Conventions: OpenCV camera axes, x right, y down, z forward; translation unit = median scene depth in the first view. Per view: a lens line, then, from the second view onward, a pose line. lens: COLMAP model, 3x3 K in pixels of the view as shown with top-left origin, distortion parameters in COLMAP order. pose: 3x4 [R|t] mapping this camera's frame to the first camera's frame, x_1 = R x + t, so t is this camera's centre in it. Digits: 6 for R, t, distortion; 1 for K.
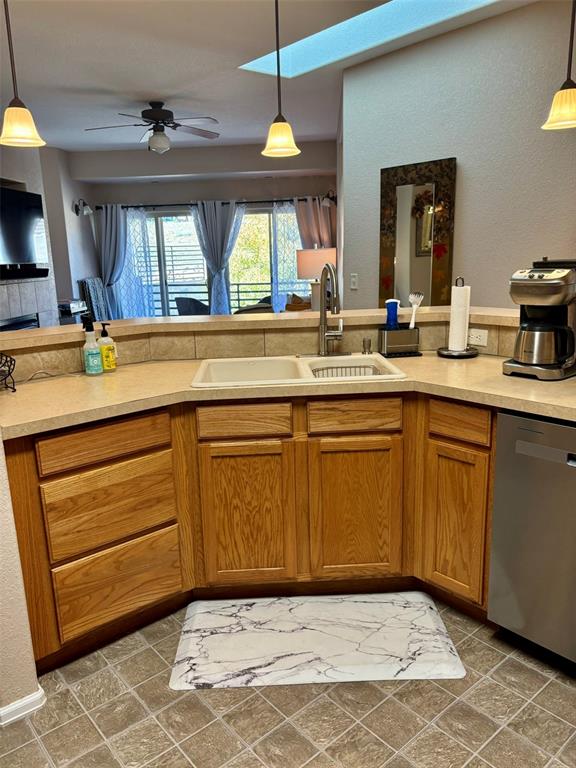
lens RADIAL K [[575.0, 0, 288.0], [0, 575.0, 384.0], [0, 0, 1]] dist [0.067003, -0.073693]
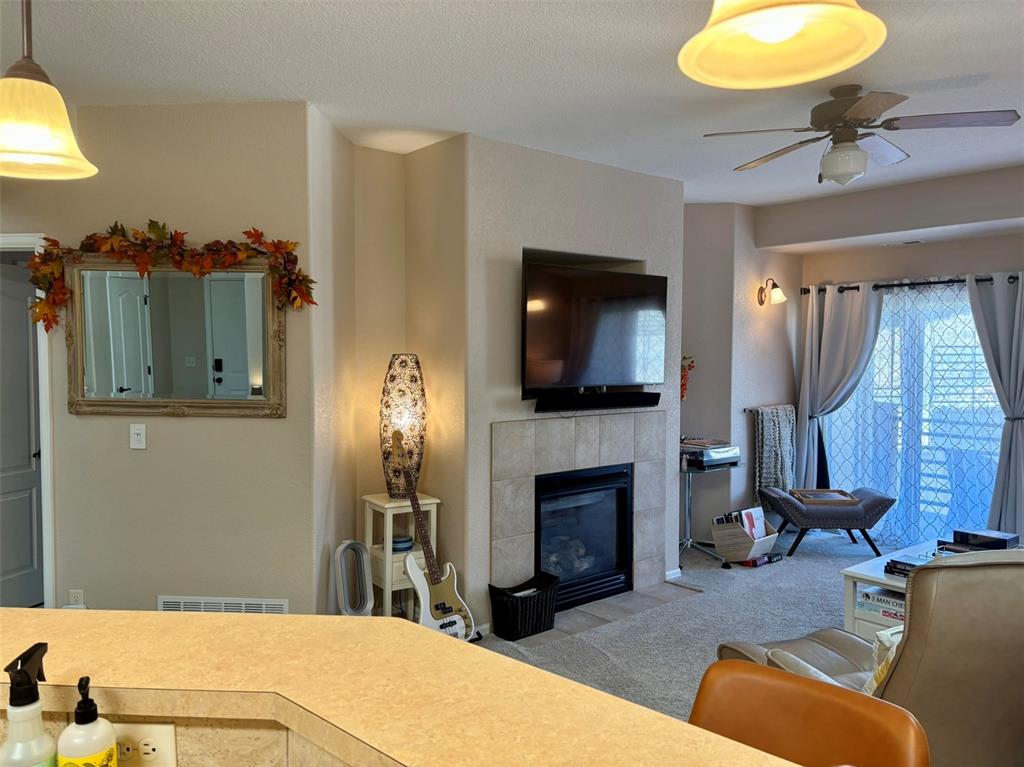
lens RADIAL K [[766.7, 0, 511.6], [0, 766.7, 380.3], [0, 0, 1]] dist [0.067003, -0.073693]
pose [[0.695376, 0.057779, -0.716320, 0.056535], [-0.184085, 0.977827, -0.099831, -0.103810], [0.694669, 0.201284, 0.690594, 0.337083]]
